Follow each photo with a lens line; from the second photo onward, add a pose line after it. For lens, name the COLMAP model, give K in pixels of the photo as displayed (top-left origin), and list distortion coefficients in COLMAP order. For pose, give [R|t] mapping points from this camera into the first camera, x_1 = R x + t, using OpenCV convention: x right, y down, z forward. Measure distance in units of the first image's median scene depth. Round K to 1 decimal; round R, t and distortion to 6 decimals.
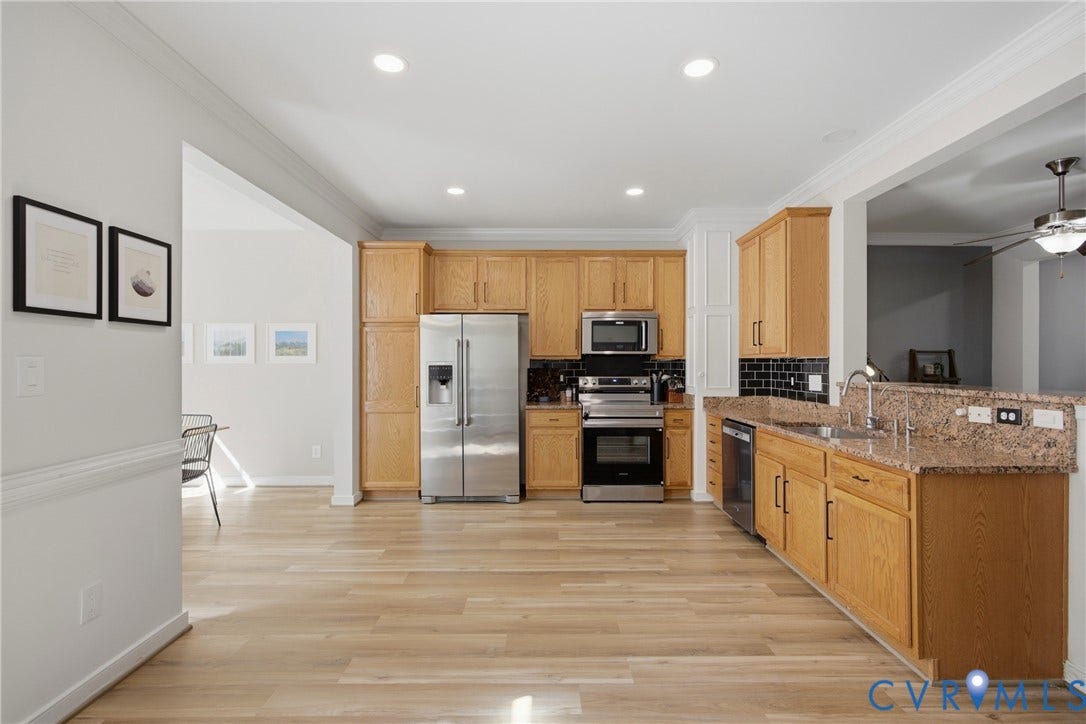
lens RADIAL K [[496.6, 0, 545.7], [0, 496.6, 362.1], [0, 0, 1]] dist [0.003197, -0.000977]
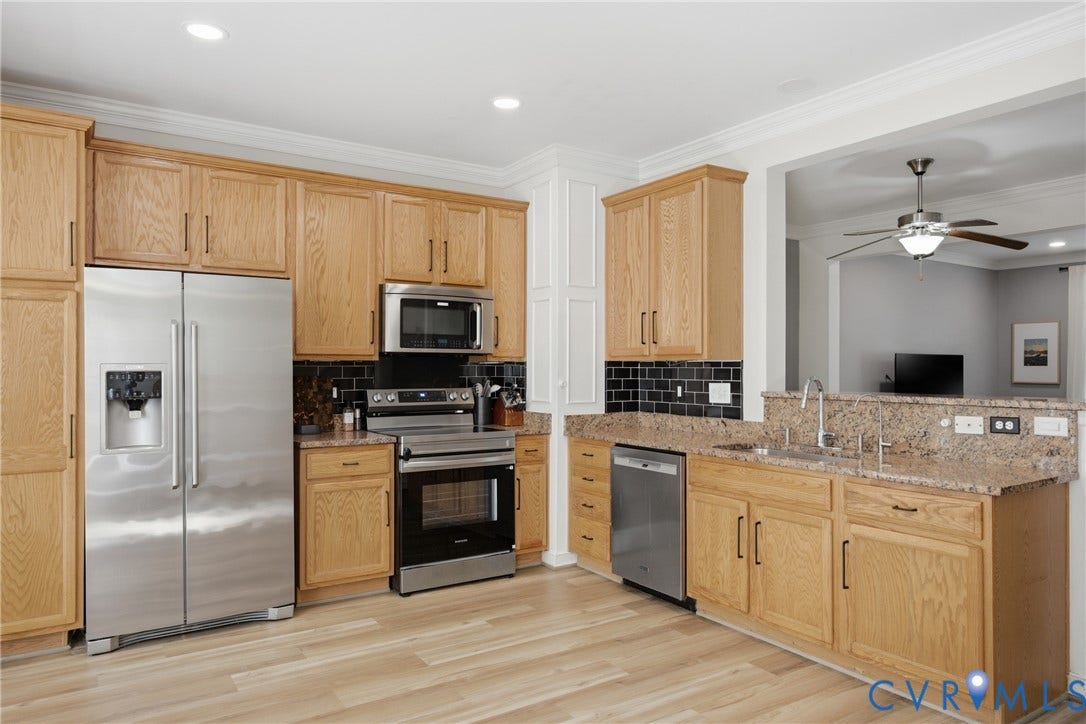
lens RADIAL K [[721.7, 0, 544.3], [0, 721.7, 367.4], [0, 0, 1]] dist [-0.001622, 0.006928]
pose [[0.837777, 0.002197, 0.546008, -0.284896], [-0.002970, 0.999995, 0.000533, 0.001218], [-0.546004, -0.002068, 0.837780, 0.179755]]
